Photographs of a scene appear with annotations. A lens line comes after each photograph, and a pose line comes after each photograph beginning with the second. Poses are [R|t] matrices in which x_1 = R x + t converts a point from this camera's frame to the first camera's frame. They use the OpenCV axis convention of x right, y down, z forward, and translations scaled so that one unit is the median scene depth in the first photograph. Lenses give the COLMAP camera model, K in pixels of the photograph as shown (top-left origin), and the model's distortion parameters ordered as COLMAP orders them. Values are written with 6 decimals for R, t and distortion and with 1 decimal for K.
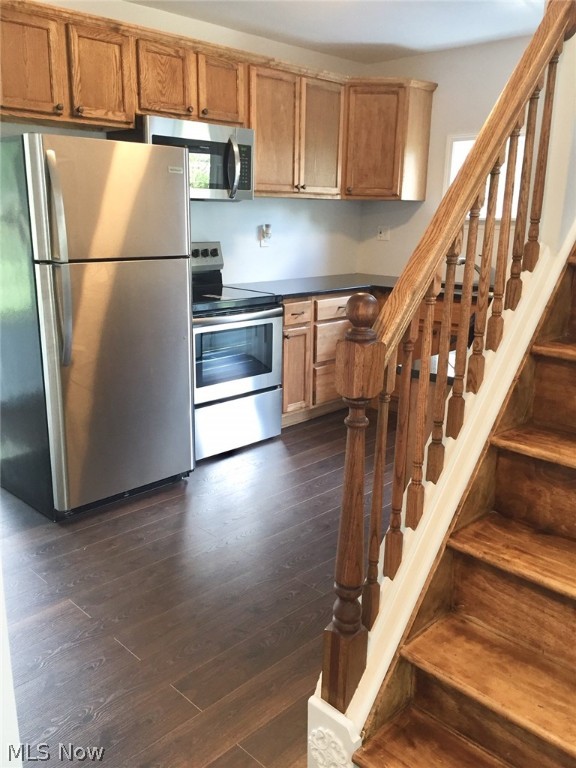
lens RADIAL K [[663.5, 0, 290.4], [0, 663.5, 385.8], [0, 0, 1]] dist [0.073671, -0.087519]
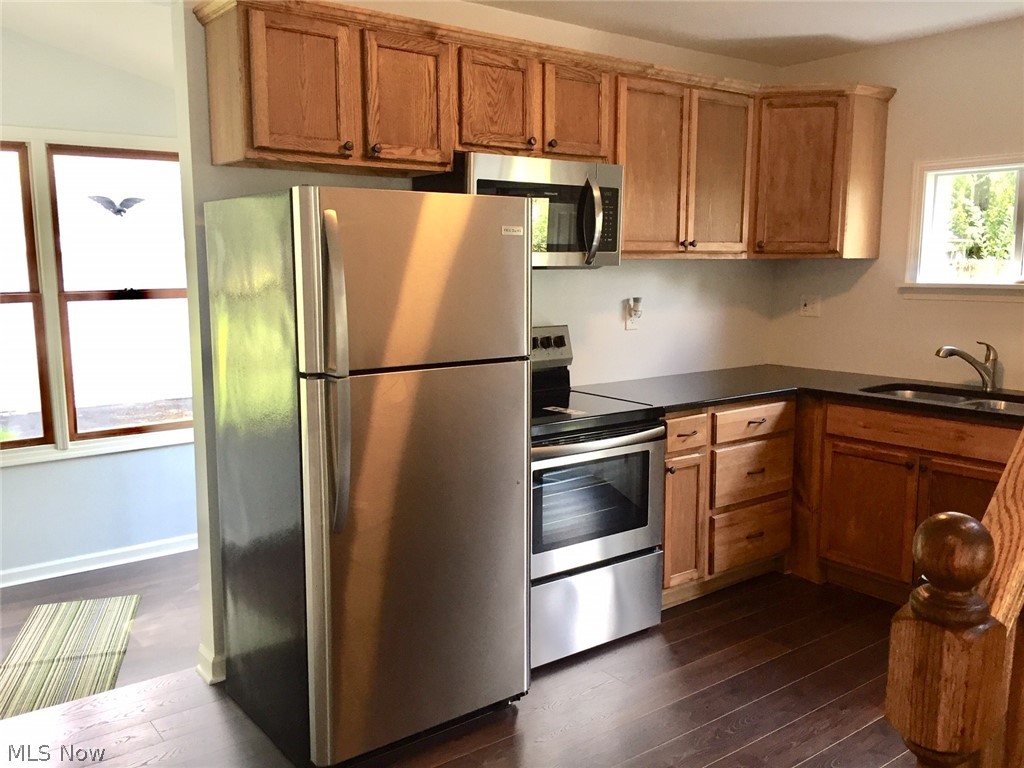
lens RADIAL K [[884.7, 0, 508.0], [0, 884.7, 388.1], [0, 0, 1]] dist [0.073671, -0.087519]
pose [[0.989243, 0.003636, -0.146240, -0.037218], [-0.020481, 0.993287, -0.113851, -0.053962], [0.144844, 0.115621, 0.982676, 0.124544]]
